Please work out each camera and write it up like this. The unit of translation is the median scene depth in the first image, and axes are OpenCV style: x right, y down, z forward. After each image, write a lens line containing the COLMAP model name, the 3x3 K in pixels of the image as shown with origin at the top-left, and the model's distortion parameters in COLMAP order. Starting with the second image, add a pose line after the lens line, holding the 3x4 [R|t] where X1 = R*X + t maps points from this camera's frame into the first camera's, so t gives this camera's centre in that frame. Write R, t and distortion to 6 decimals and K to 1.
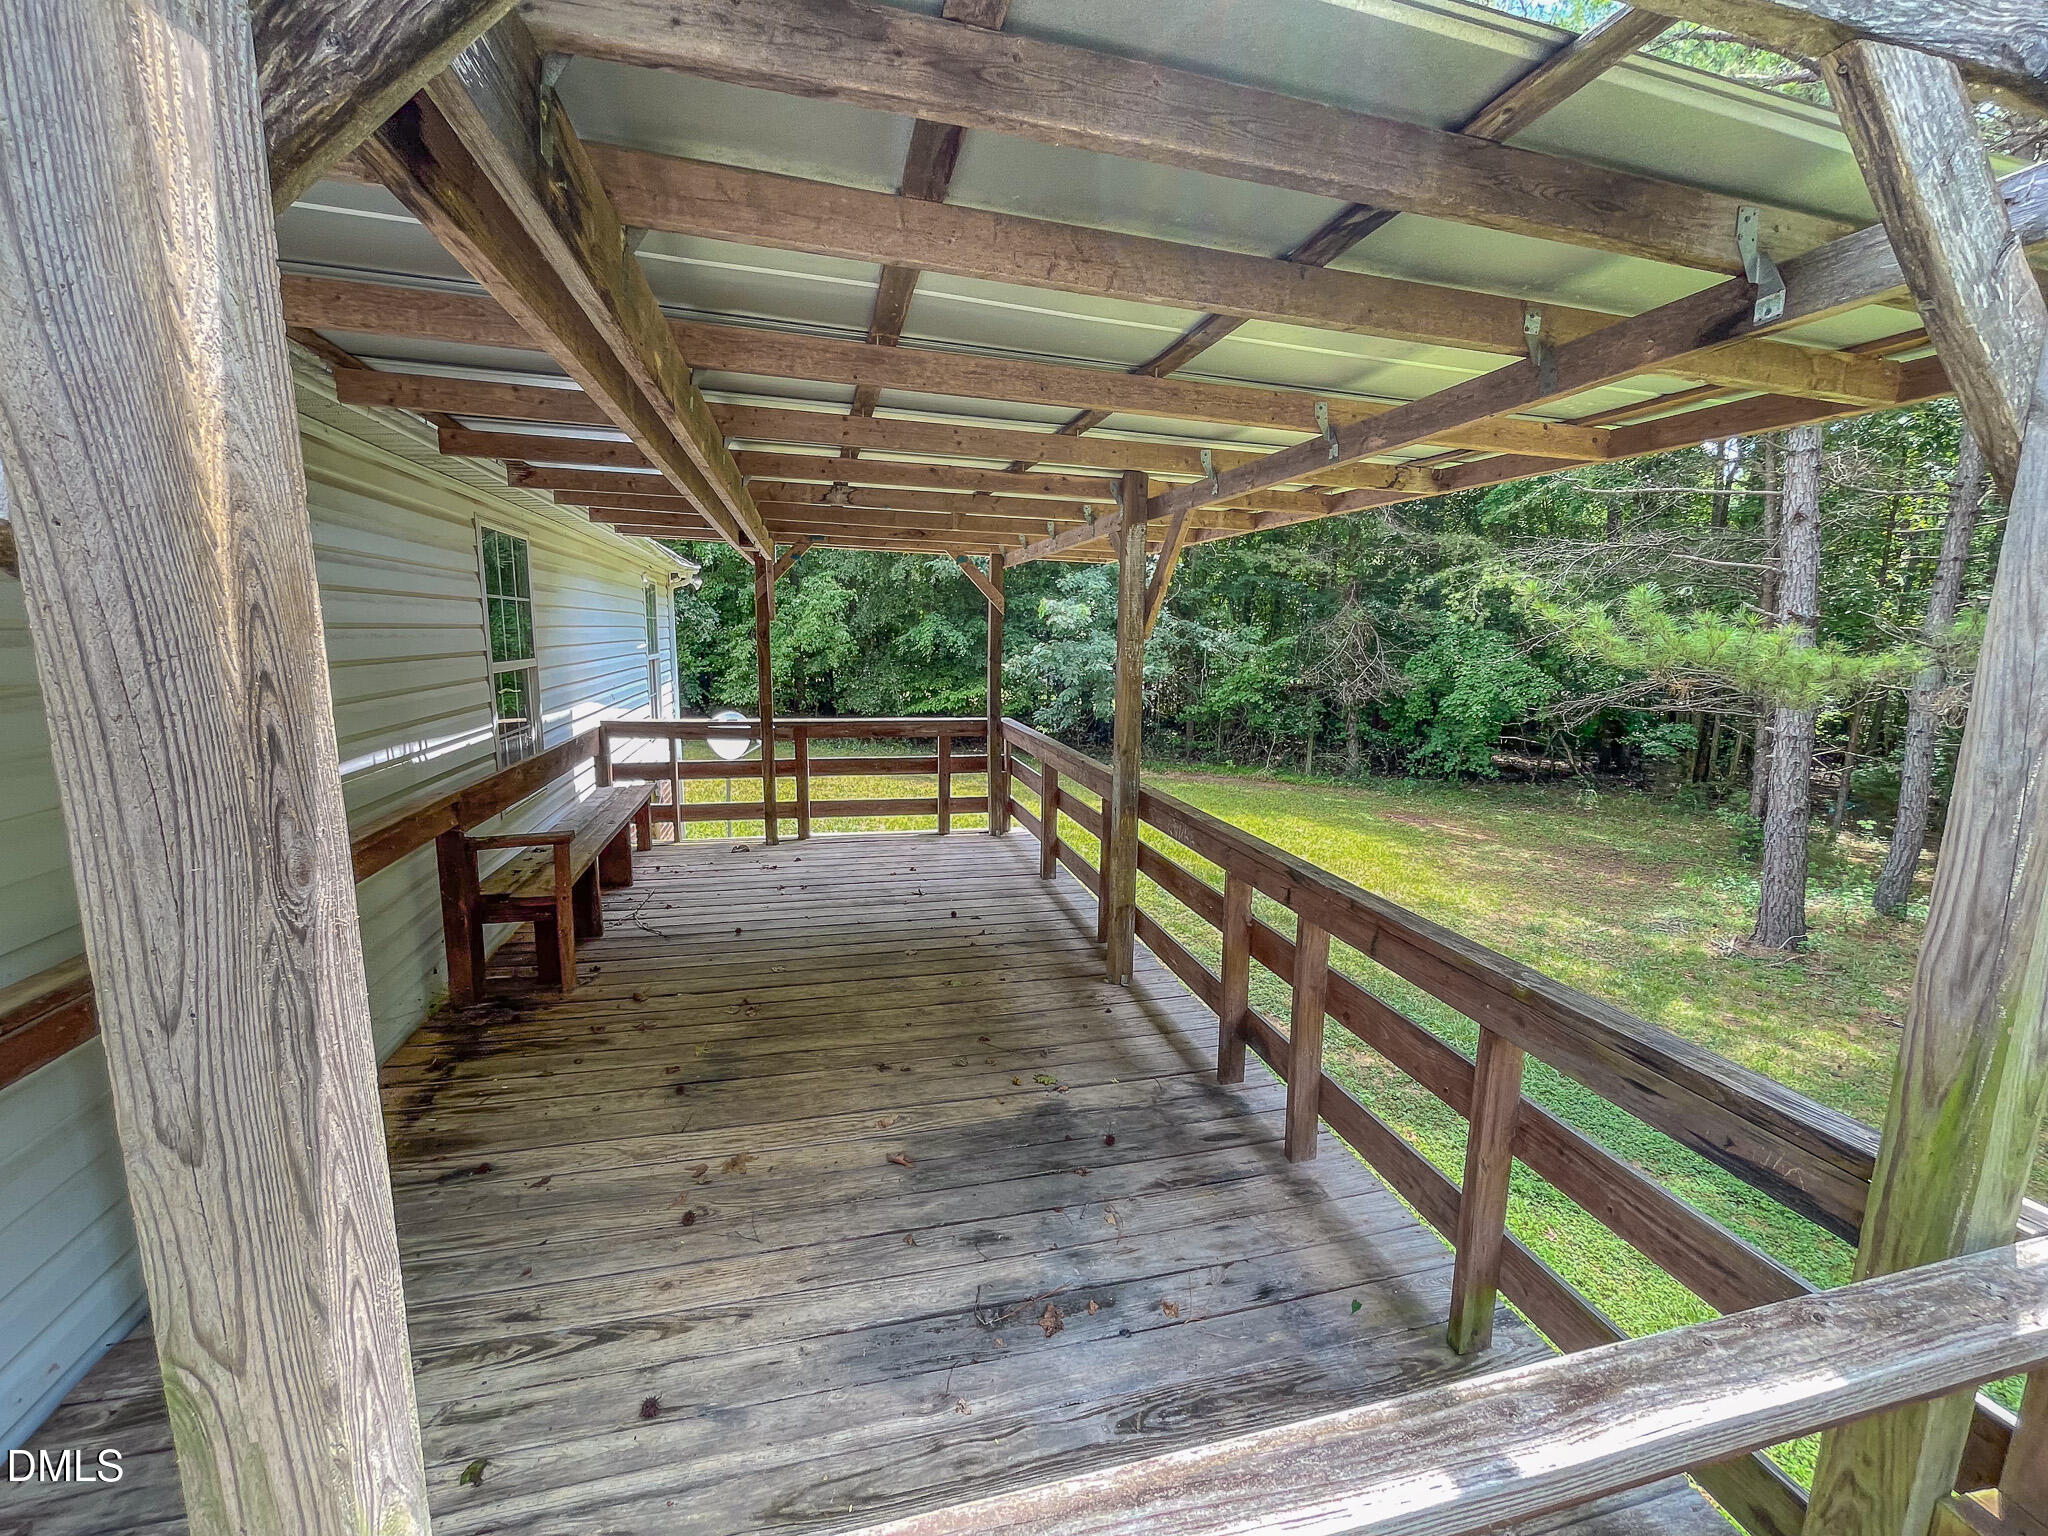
lens RADIAL K [[827.8, 0, 1022.1], [0, 827.8, 767.1], [0, 0, 1]] dist [-0.003661, 0.000826]
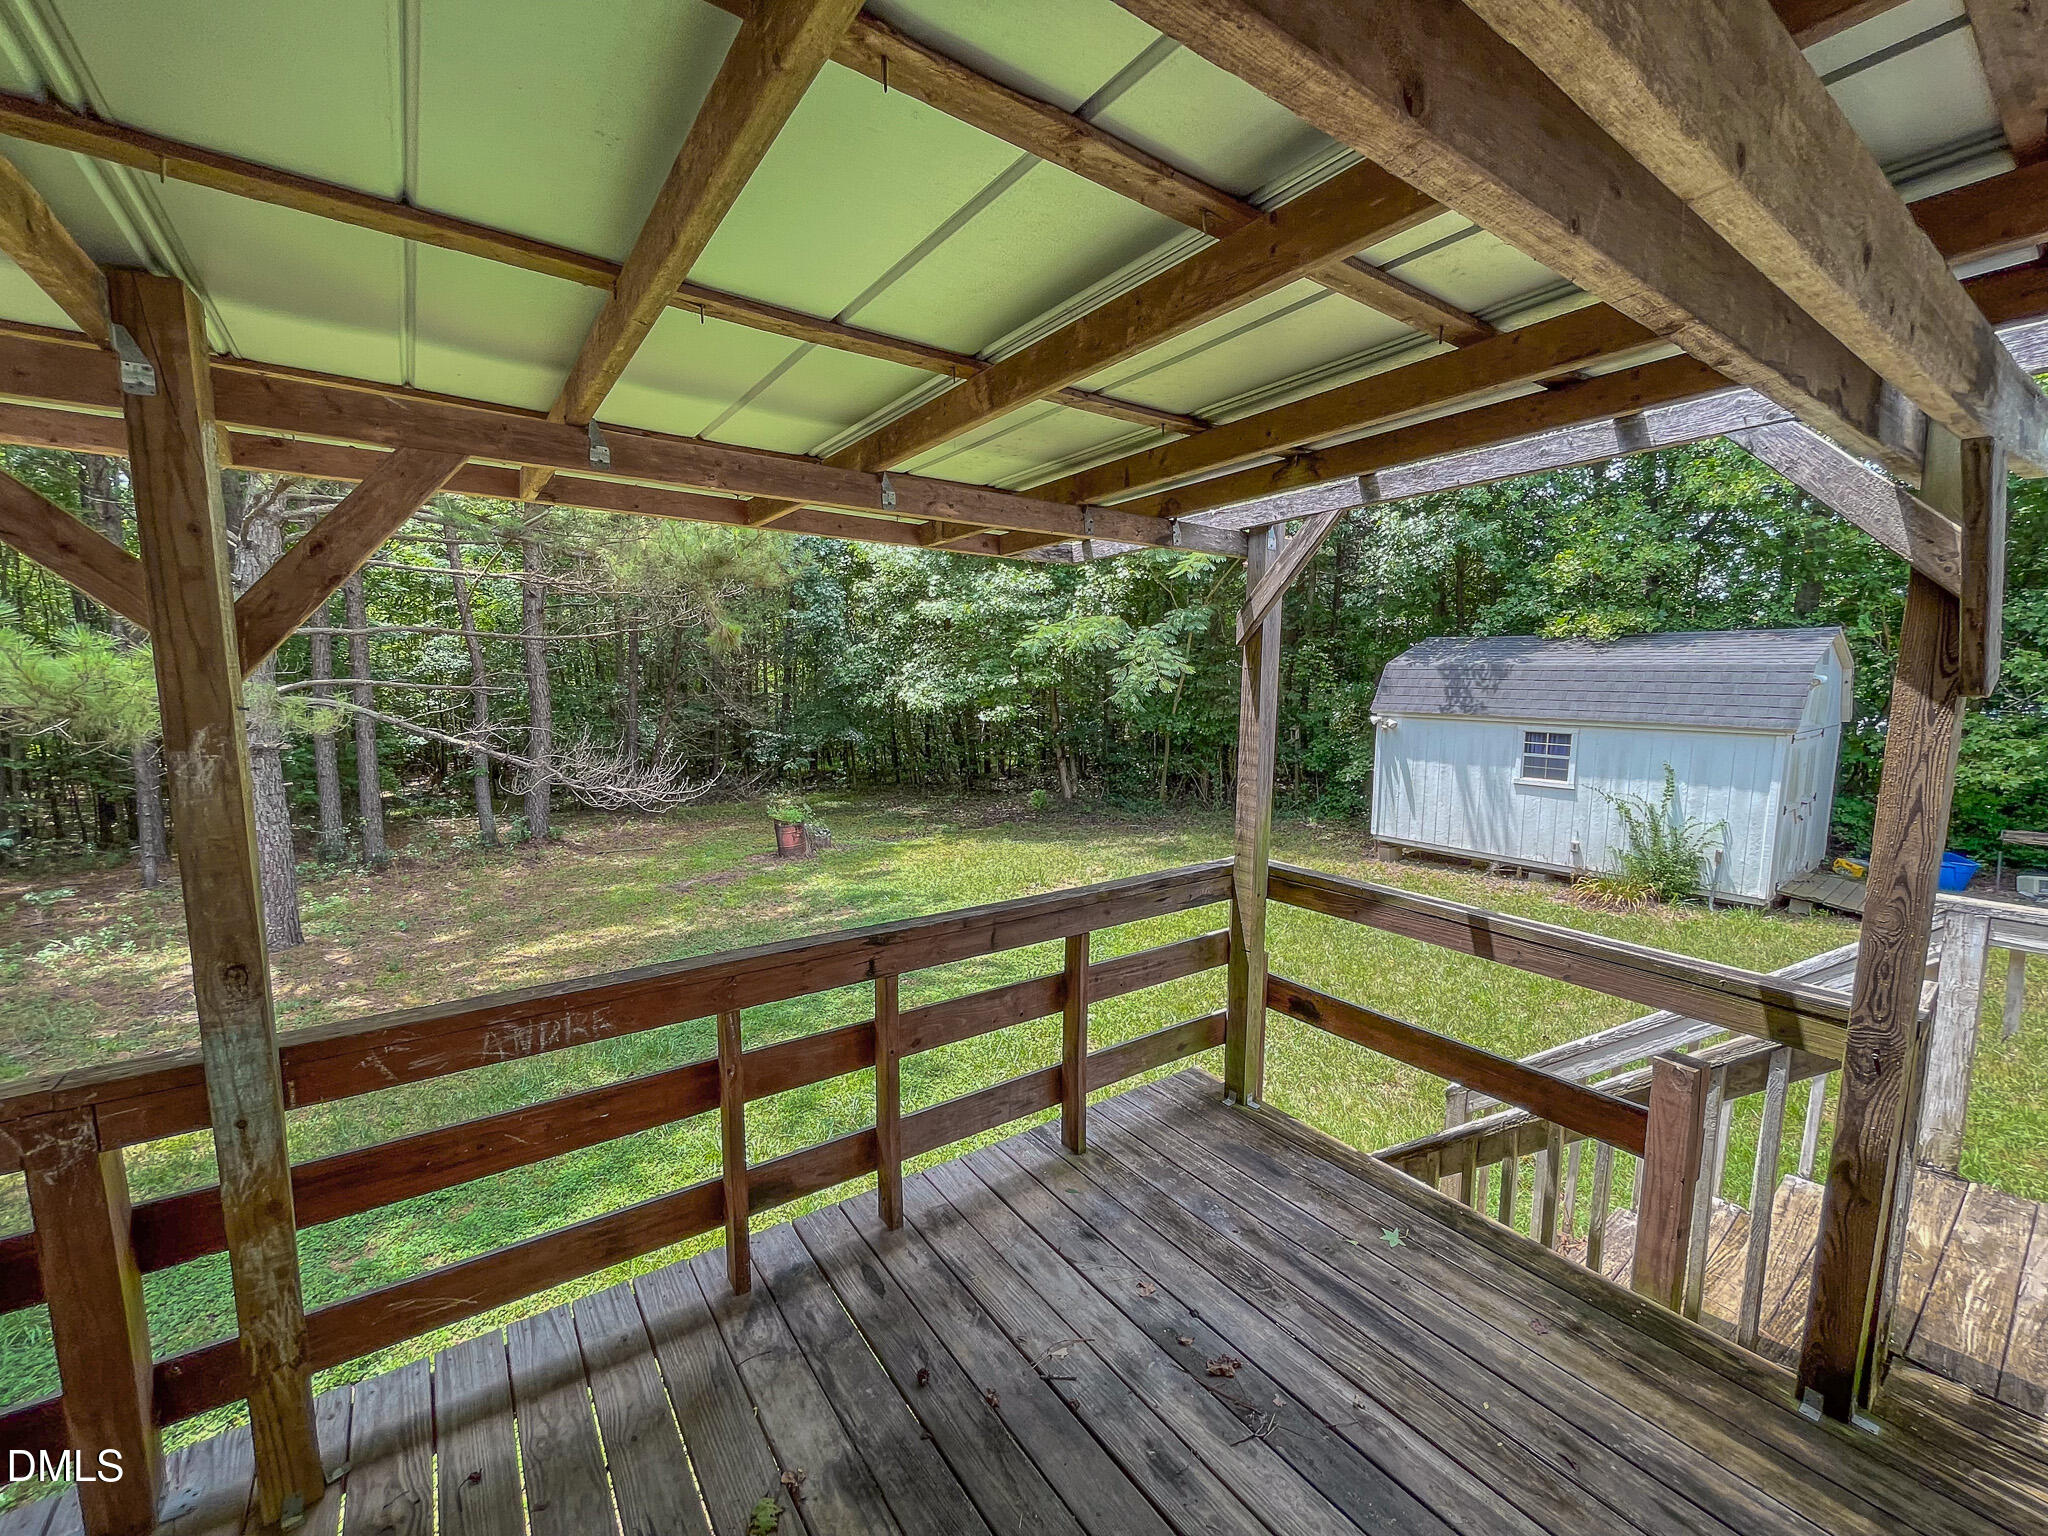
lens RADIAL K [[827.8, 0, 1020.9], [0, 827.8, 775.8], [0, 0, 1]] dist [-0.003661, 0.000826]
pose [[-0.361031, -0.141229, 0.921798, -0.087949], [0.137628, 0.969573, 0.202452, -0.033731], [-0.922342, 0.199957, -0.330609, 0.177667]]
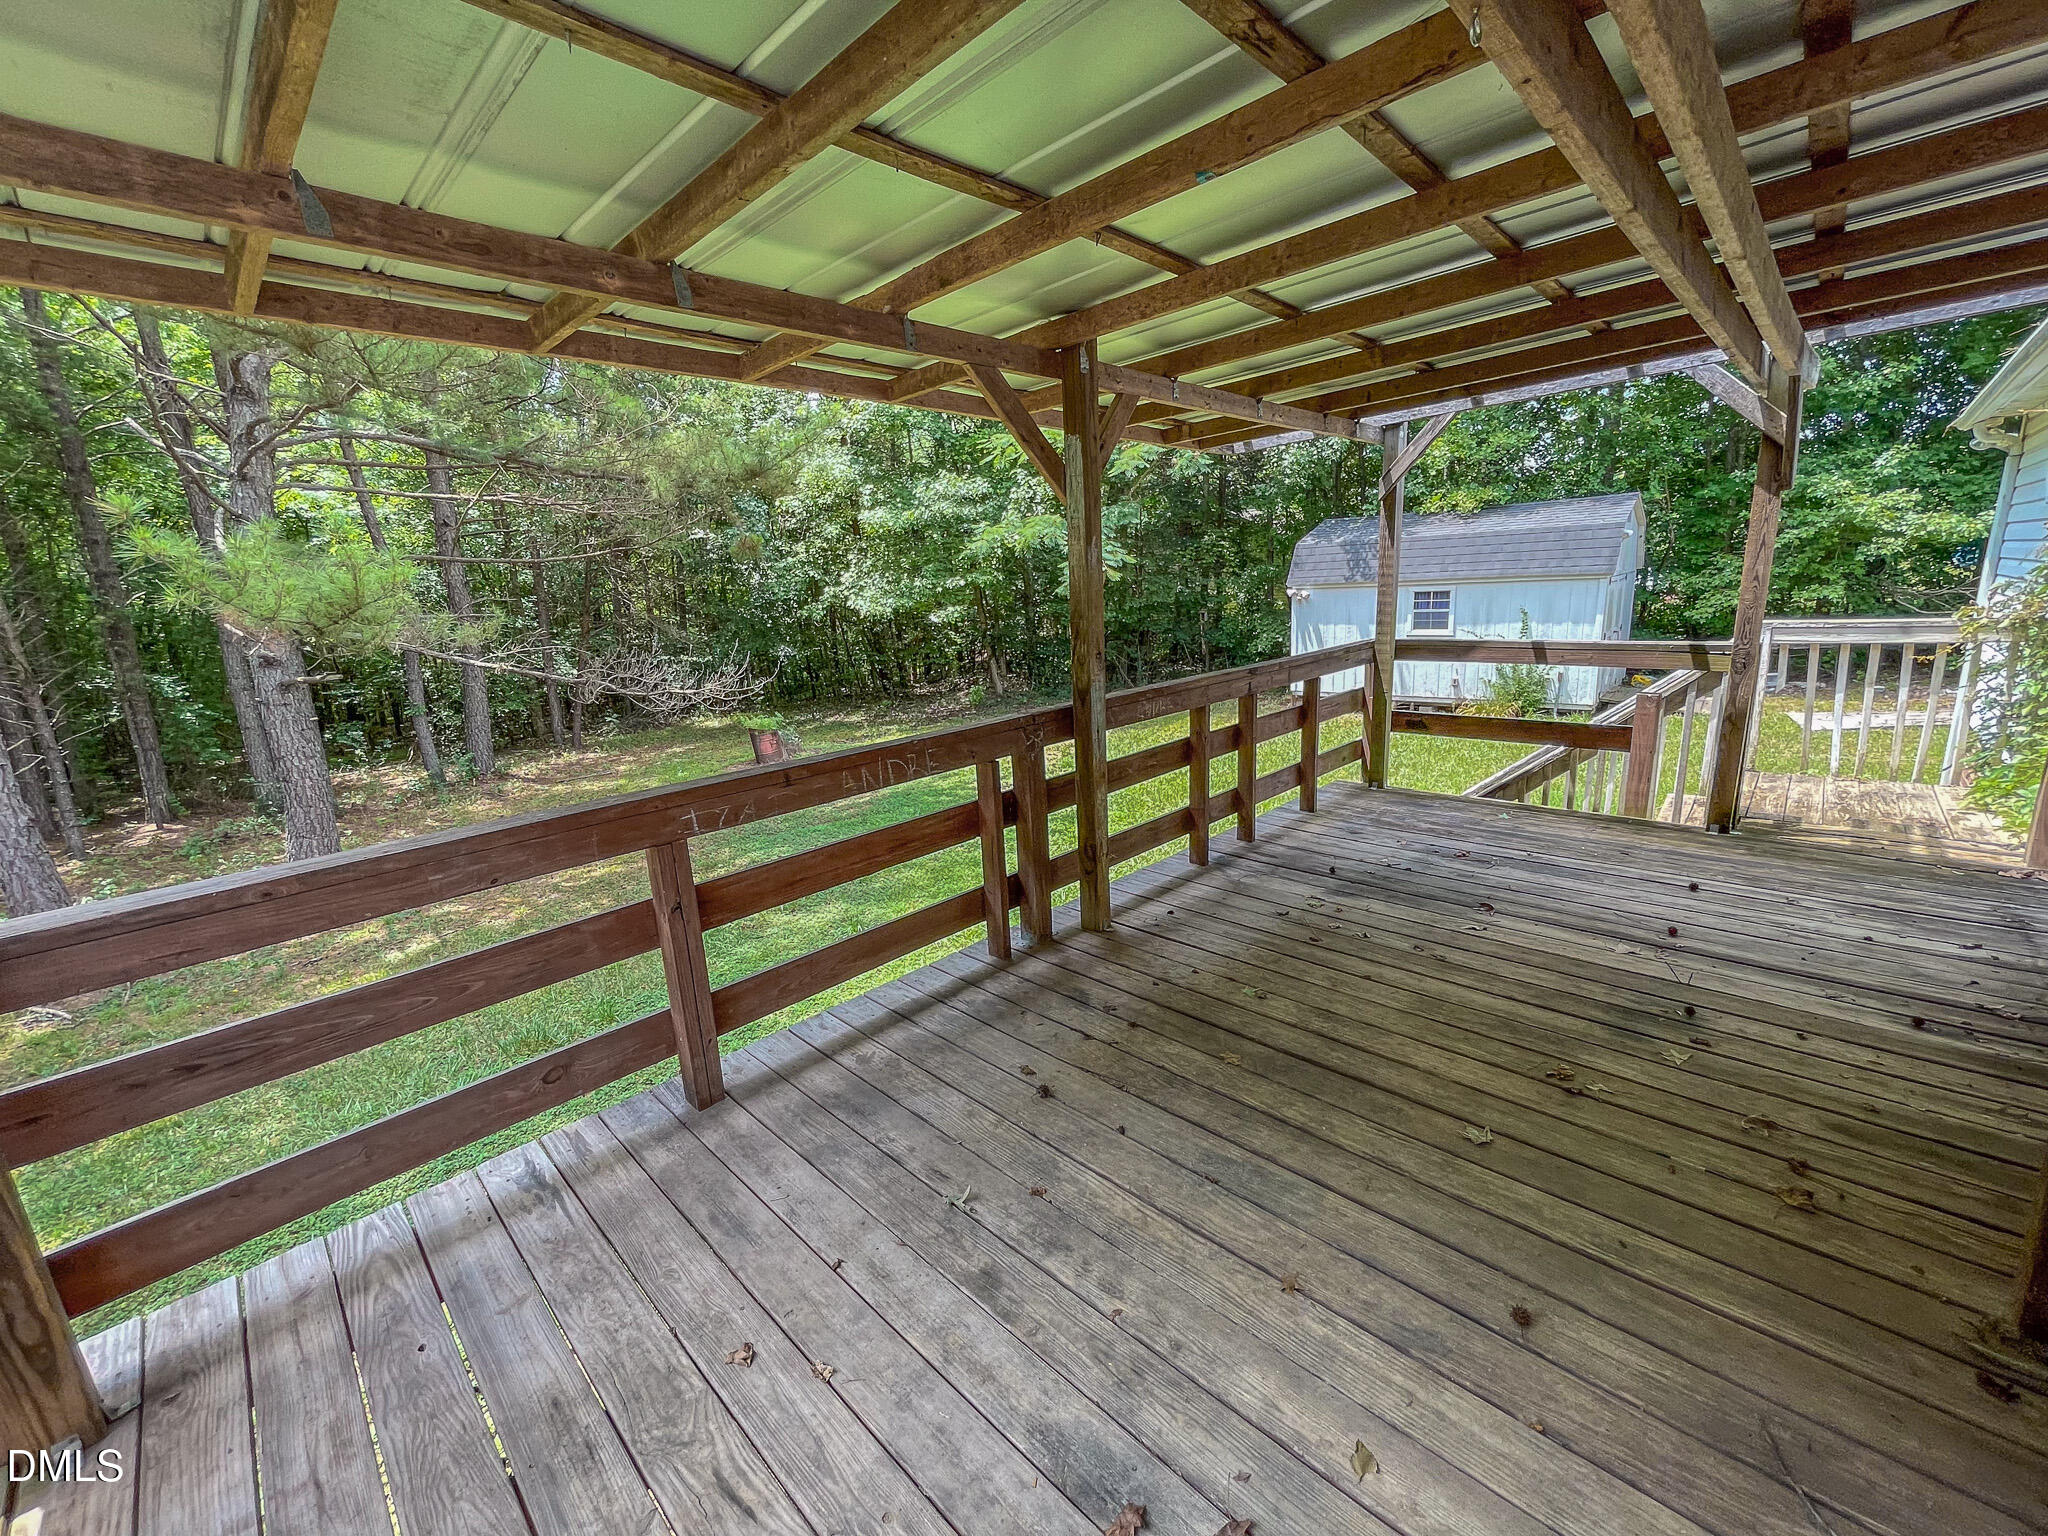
lens RADIAL K [[827.8, 0, 1016.0], [0, 827.8, 776.5], [0, 0, 1]] dist [-0.003661, 0.000826]
pose [[-0.519230, -0.190359, 0.833165, -0.132326], [0.181103, 0.928232, 0.324943, -0.046652], [-0.835226, 0.319608, -0.447491, 0.347664]]
